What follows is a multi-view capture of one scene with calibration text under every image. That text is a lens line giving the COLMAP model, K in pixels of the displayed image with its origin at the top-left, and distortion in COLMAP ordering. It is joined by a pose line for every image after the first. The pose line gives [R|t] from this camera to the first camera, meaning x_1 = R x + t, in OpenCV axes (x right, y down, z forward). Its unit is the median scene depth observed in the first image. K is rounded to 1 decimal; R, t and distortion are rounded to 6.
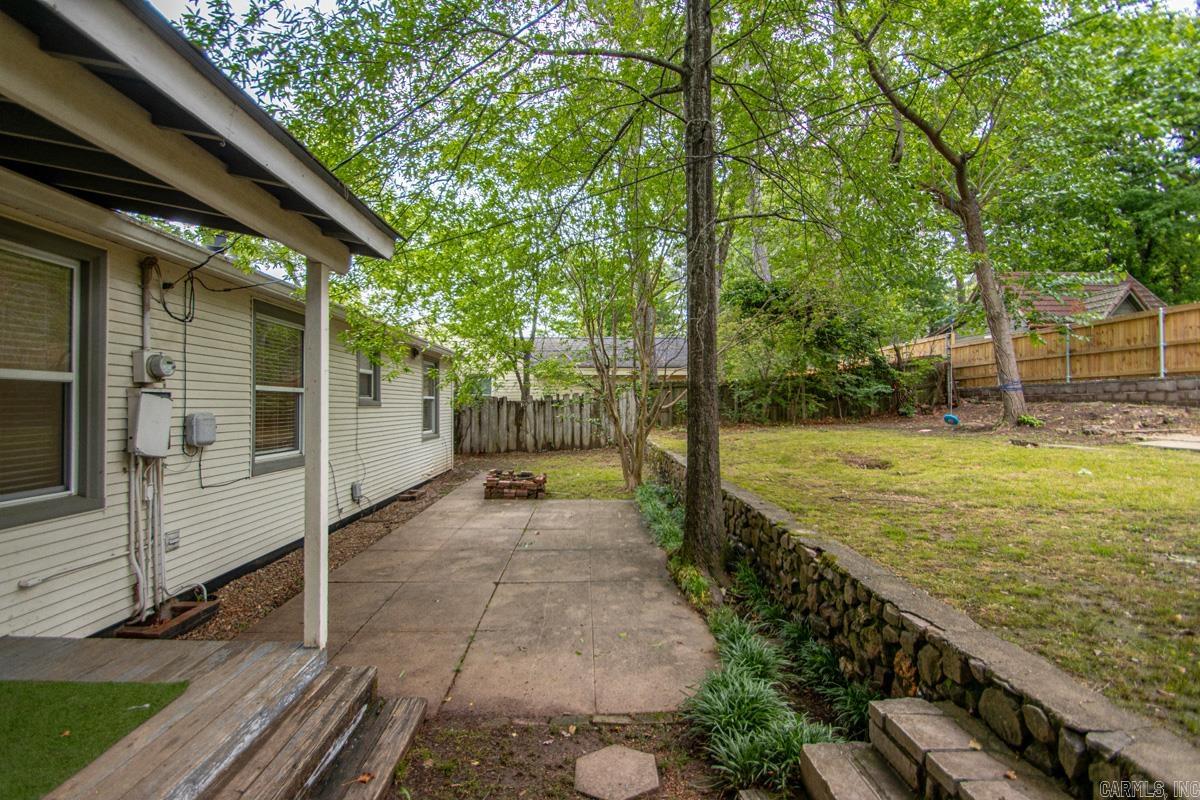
lens RADIAL K [[555.2, 0, 586.3], [0, 555.2, 397.0], [0, 0, 1]] dist [0.025832, -0.019097]
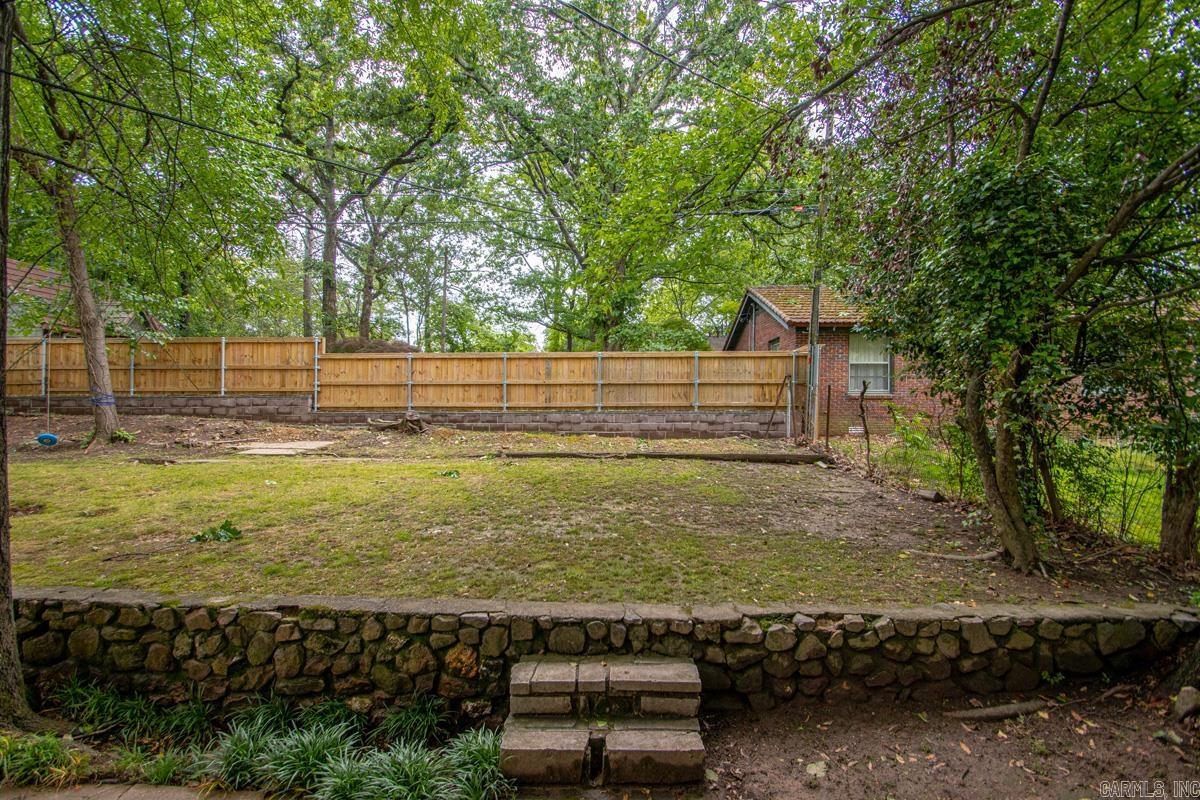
lens RADIAL K [[567.3, 0, 600.0], [0, 567.3, 400.0], [0, 0, 1]] dist [0.021416, -0.020181]
pose [[0.029204, 0.017027, 0.999428, -0.174531], [-0.017084, 0.999717, -0.016532, -0.019101], [-0.999427, -0.016591, 0.029487, 0.167288]]
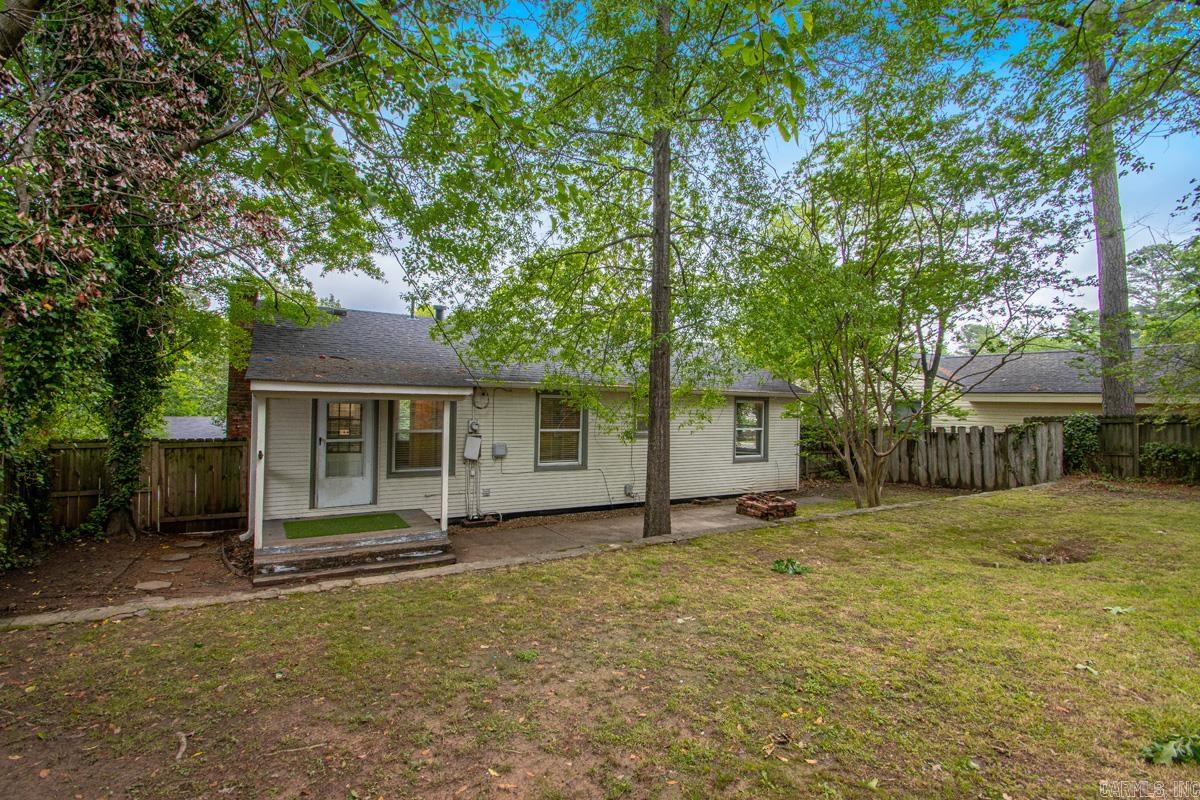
lens RADIAL K [[557.3, 0, 594.9], [0, 557.3, 398.0], [0, 0, 1]] dist [0.020866, -0.019886]
pose [[0.496262, 0.004952, -0.868159, 0.709728], [-0.007304, 0.999972, 0.001528, -0.075686], [0.868142, 0.005583, 0.496285, 0.066393]]
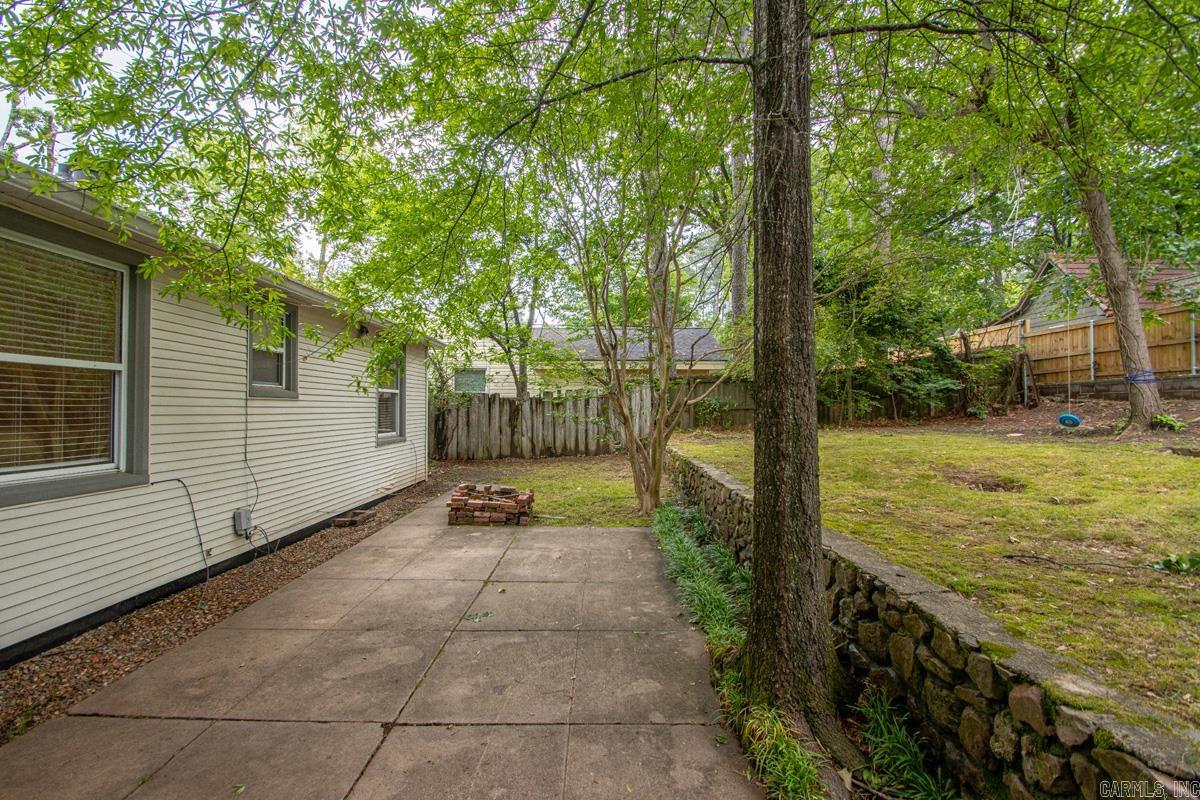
lens RADIAL K [[558.3, 0, 587.9], [0, 558.3, 397.8], [0, 0, 1]] dist [0.020033, -0.015559]
pose [[0.999760, 0.002147, -0.021822, 0.017467], [-0.002216, 0.999993, -0.003132, 0.014092], [0.021815, 0.003180, 0.999757, 0.233647]]
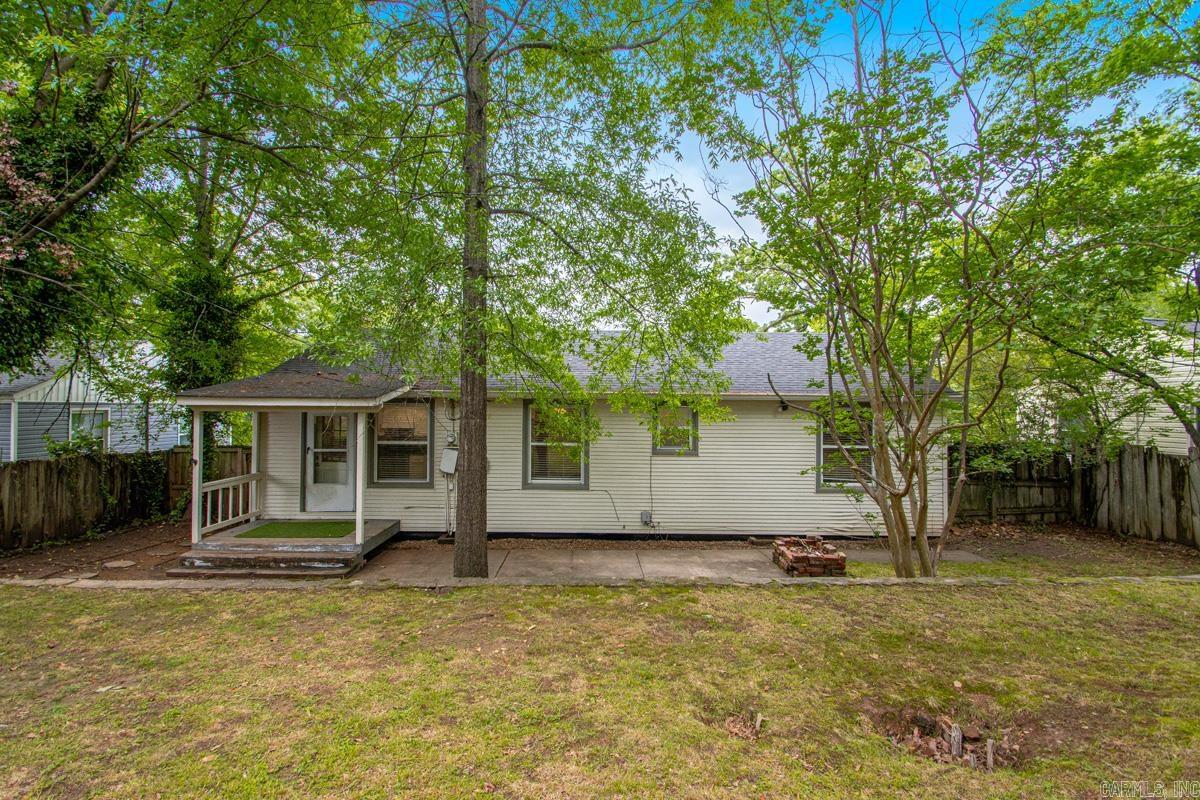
lens RADIAL K [[567.3, 0, 600.0], [0, 567.3, 400.0], [0, 0, 1]] dist [0.021416, -0.020181]
pose [[0.005795, -0.015678, -0.999860, 0.716706], [0.007947, 0.999846, -0.015632, -0.070437], [0.999952, -0.007855, 0.005919, 0.645076]]
